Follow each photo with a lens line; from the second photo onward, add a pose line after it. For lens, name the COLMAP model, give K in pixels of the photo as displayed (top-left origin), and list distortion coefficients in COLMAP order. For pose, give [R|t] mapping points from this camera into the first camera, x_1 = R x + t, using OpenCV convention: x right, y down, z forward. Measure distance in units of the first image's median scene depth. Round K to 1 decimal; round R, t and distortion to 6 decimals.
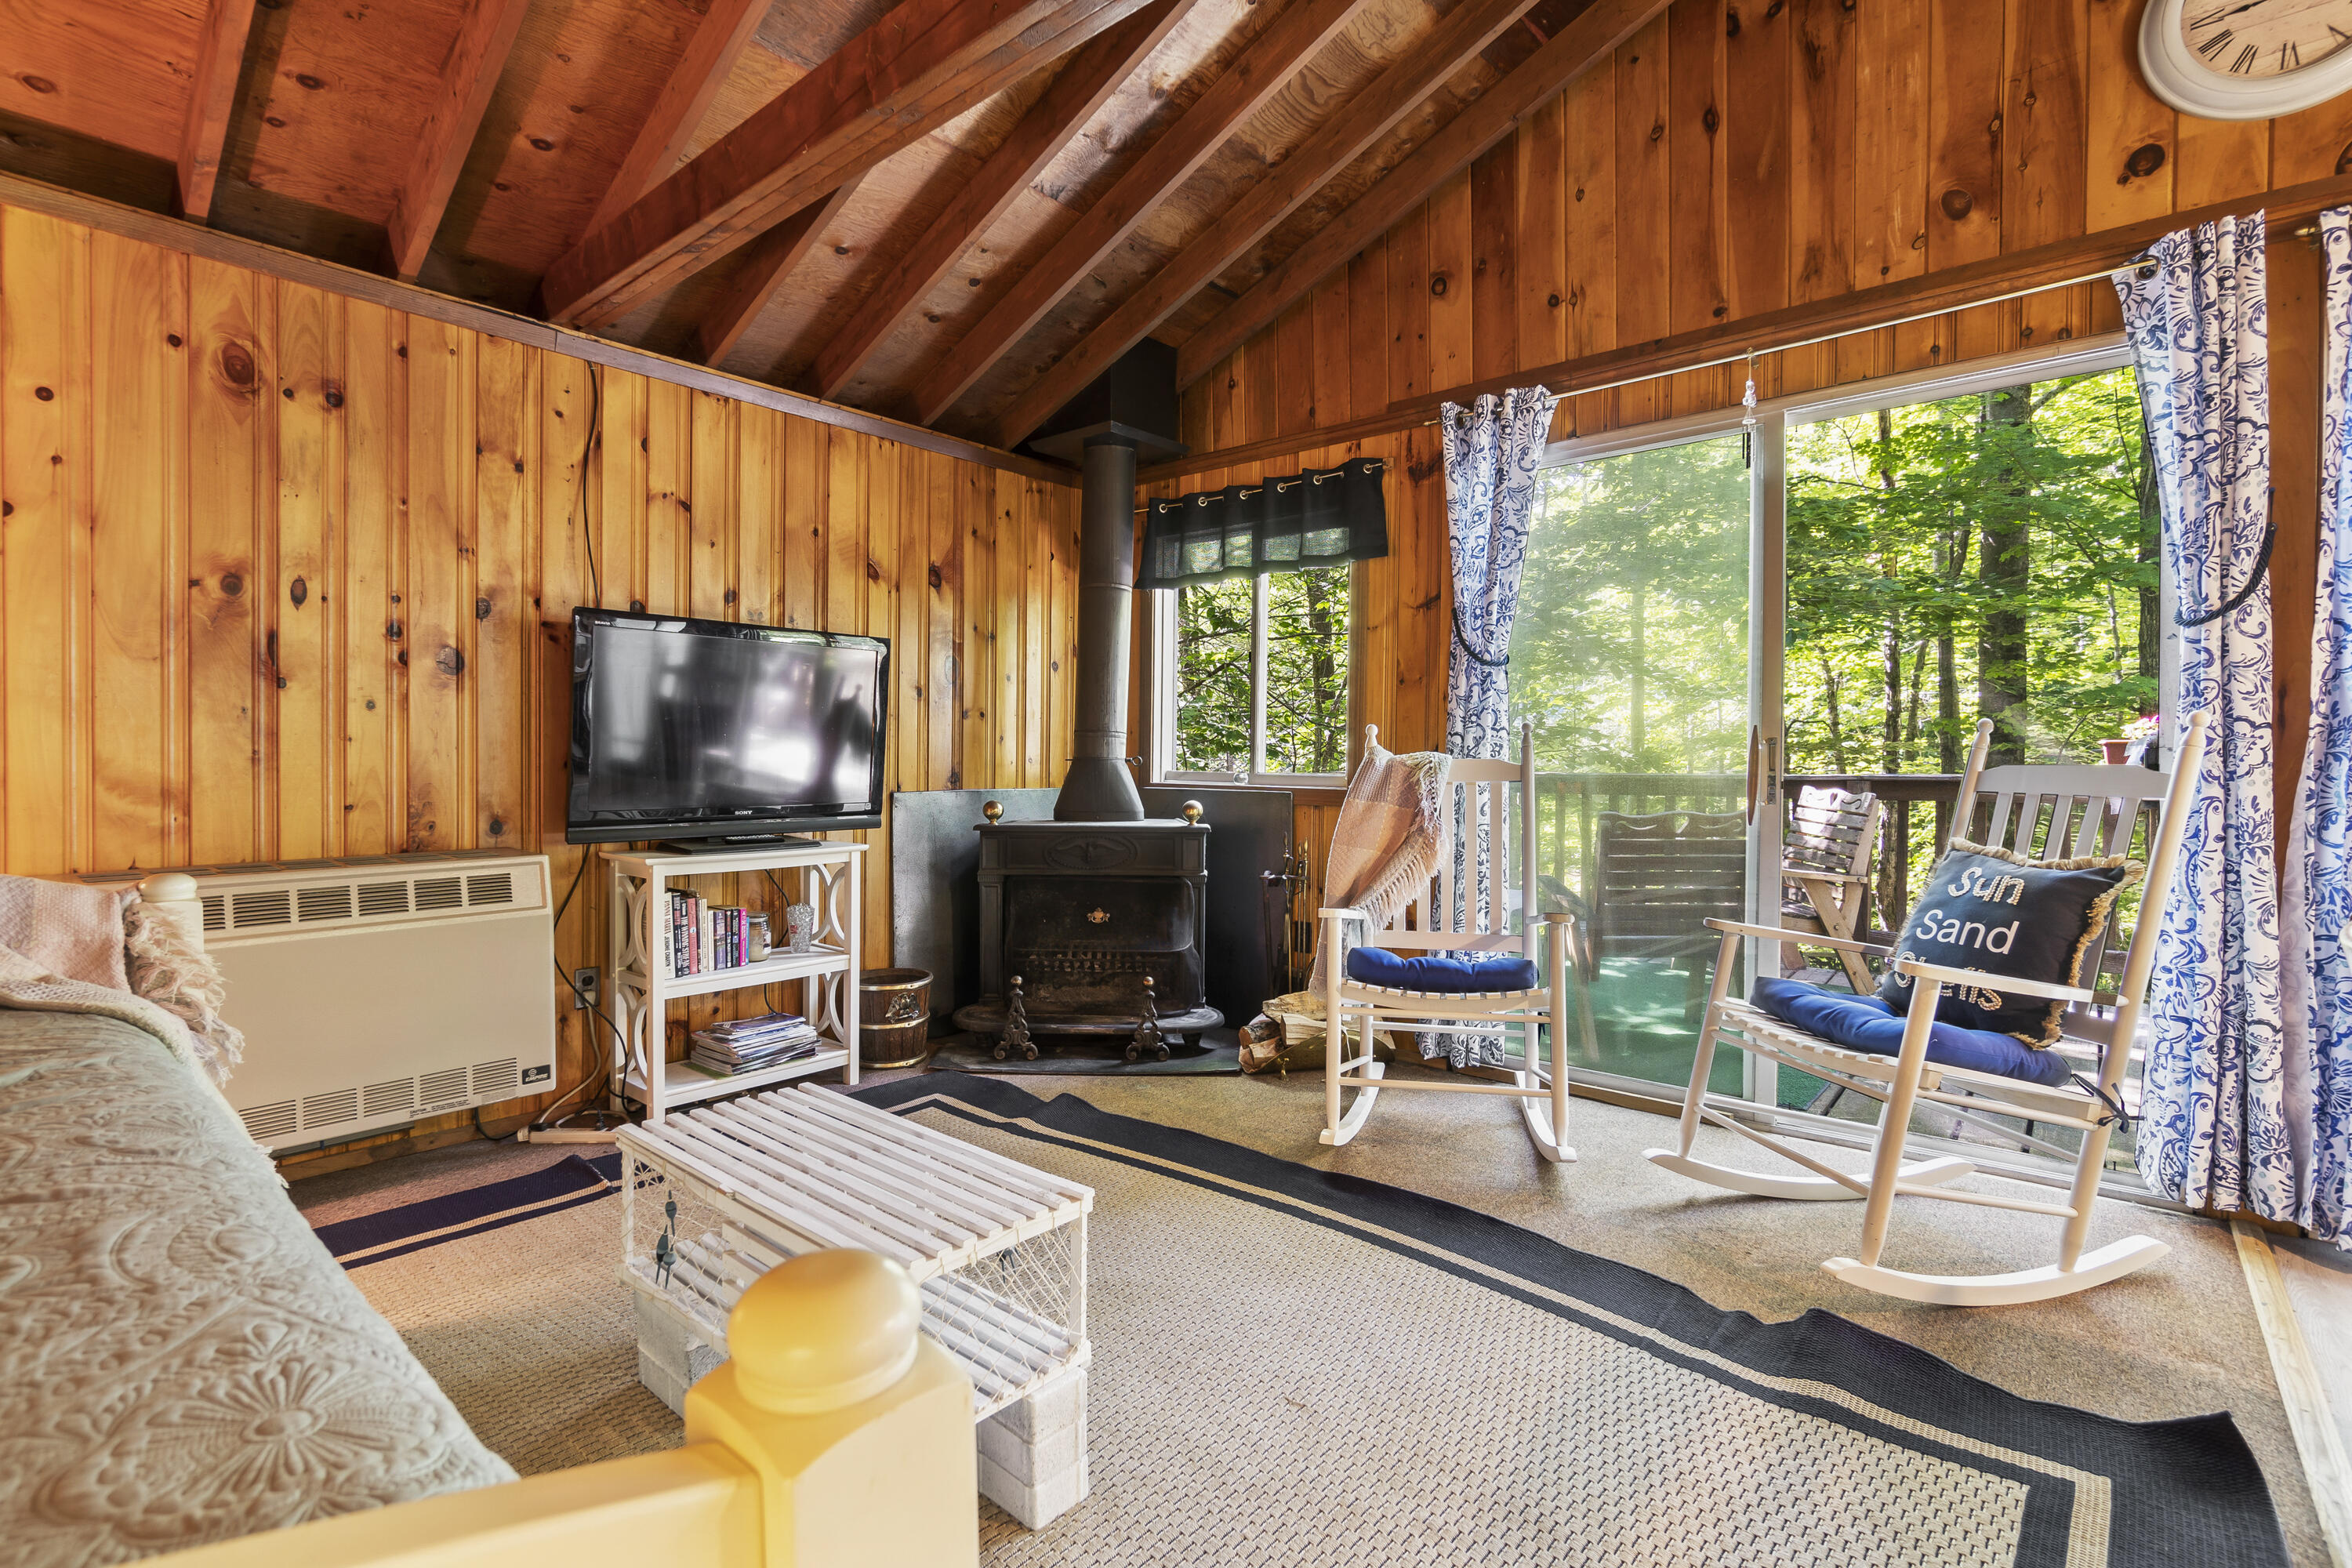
lens RADIAL K [[1101.5, 0, 1159.8], [0, 1101.5, 779.0], [0, 0, 1]] dist [-0.003952, -0.000893]
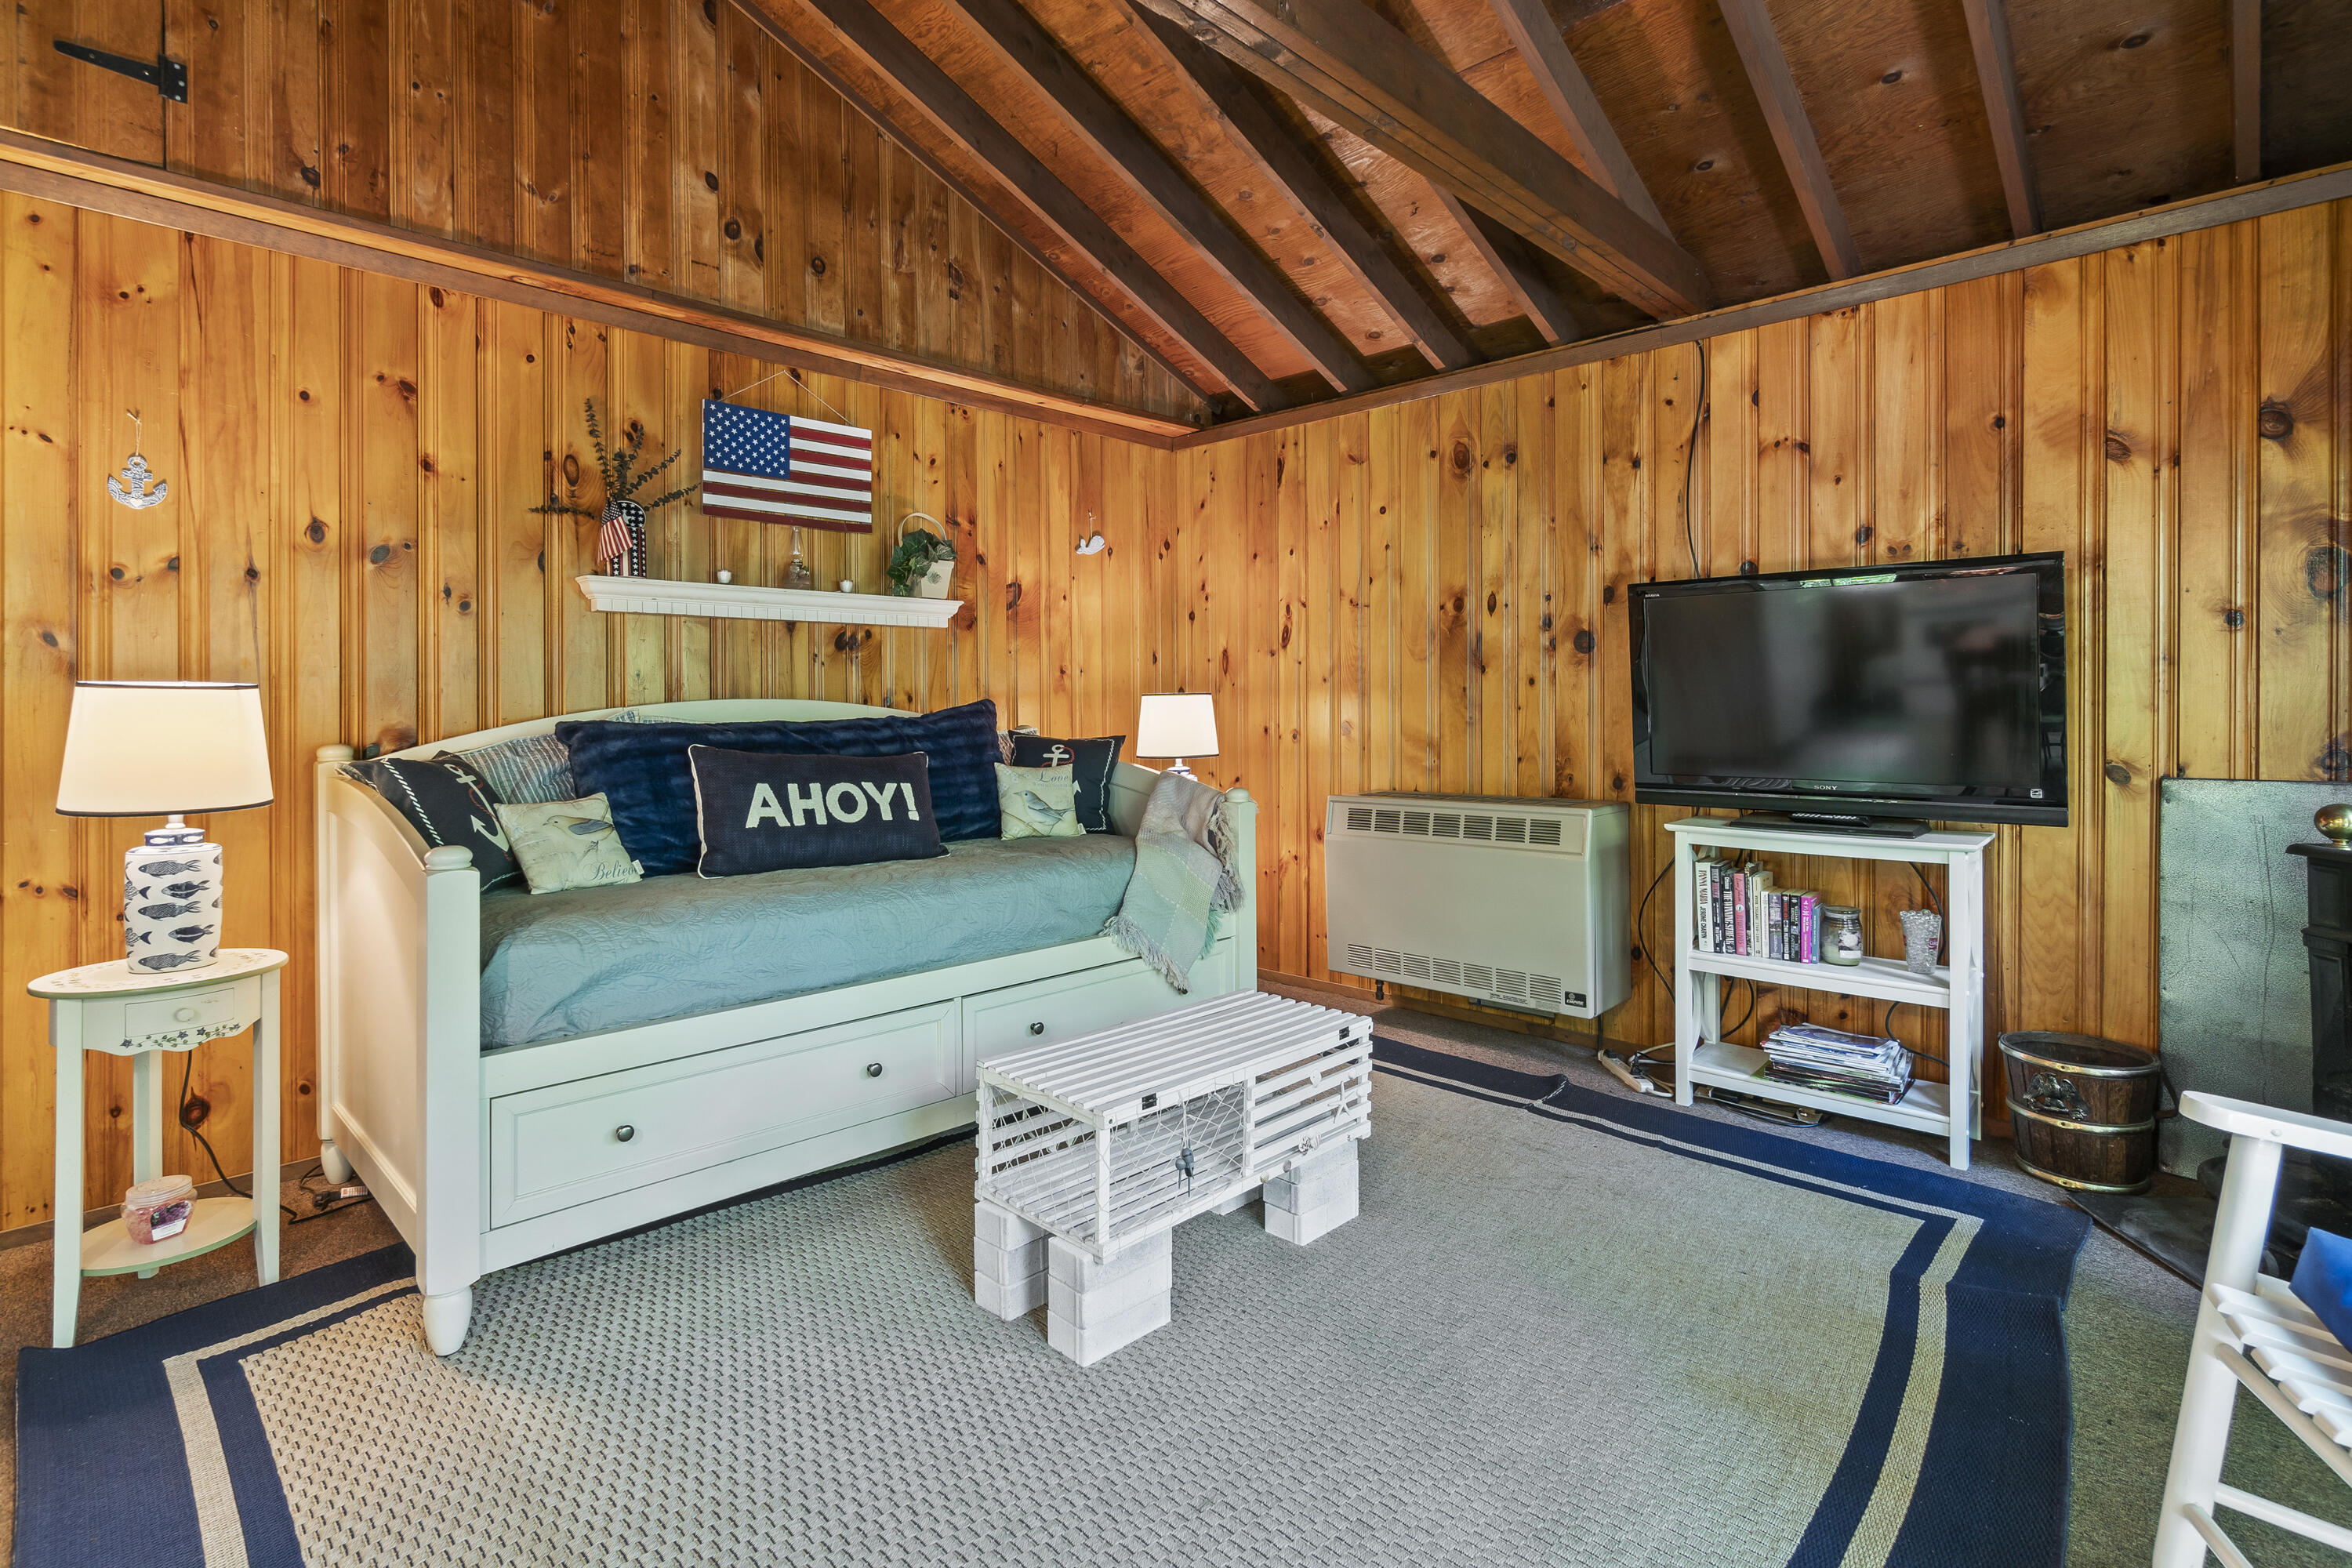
lens RADIAL K [[1101.5, 0, 1184.1], [0, 1101.5, 700.1], [0, 0, 1]] dist [-0.003952, -0.000893]
pose [[-0.039683, -0.011651, -0.999144, 0.504057], [-0.015527, 0.999818, -0.011042, -0.020584], [0.999092, 0.015076, -0.039857, 0.533367]]
